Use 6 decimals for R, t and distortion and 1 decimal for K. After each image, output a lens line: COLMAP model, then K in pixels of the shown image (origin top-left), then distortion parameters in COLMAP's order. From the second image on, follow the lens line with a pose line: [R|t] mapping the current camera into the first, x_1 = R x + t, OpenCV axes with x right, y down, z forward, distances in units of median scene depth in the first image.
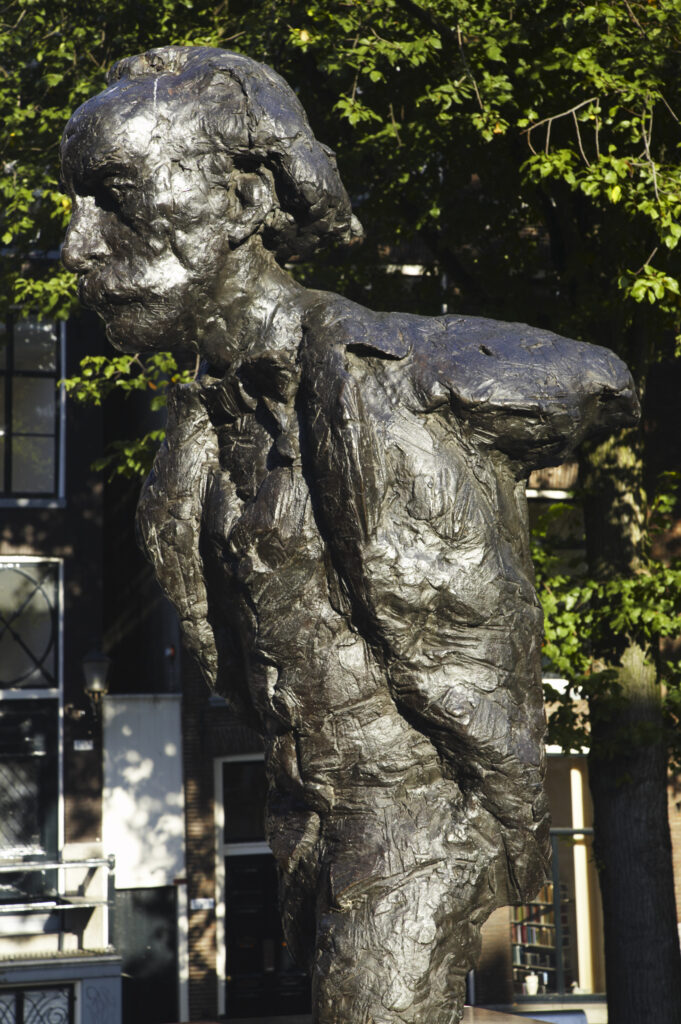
lens RADIAL K [[2475.2, 0, 340.5], [0, 2475.2, 512.0], [0, 0, 1]] dist [0.556015, -0.214452]
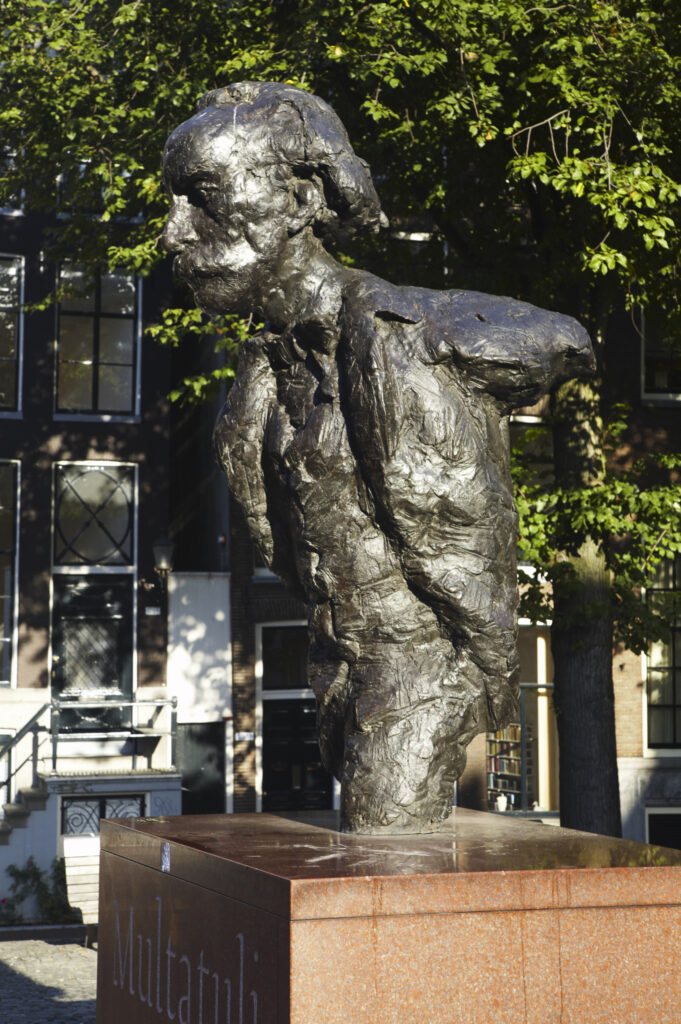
lens RADIAL K [[2006.2, 0, 340.5], [0, 2006.2, 512.0], [0, 0, 1]] dist [0.343294, -0.242552]
pose [[0.999806, 0.018410, -0.007034, -0.006013], [-0.018102, 0.998973, 0.041539, -0.004339], [0.007791, -0.041403, 0.999112, -0.071270]]
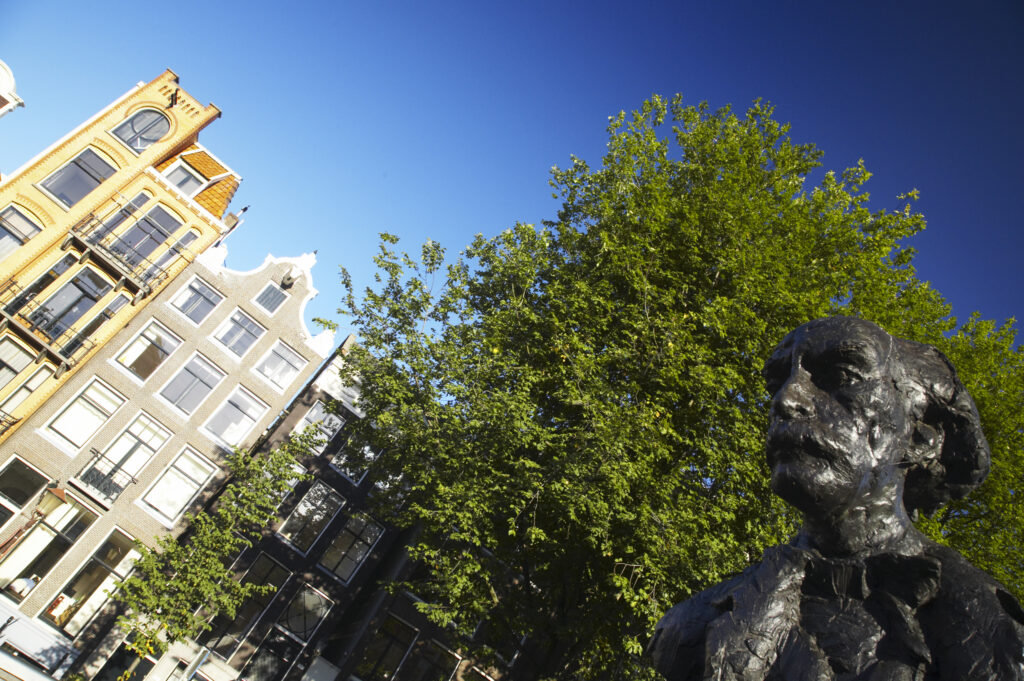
lens RADIAL K [[695.6, 0, 512.0], [0, 695.6, 340.5], [0, 0, 1]] dist [-0.119730, 0.062222]
pose [[0.844032, 0.531316, -0.072894, -0.191563], [-0.509196, 0.751290, -0.419861, 0.071333], [-0.168314, 0.391493, 0.904656, 0.665040]]
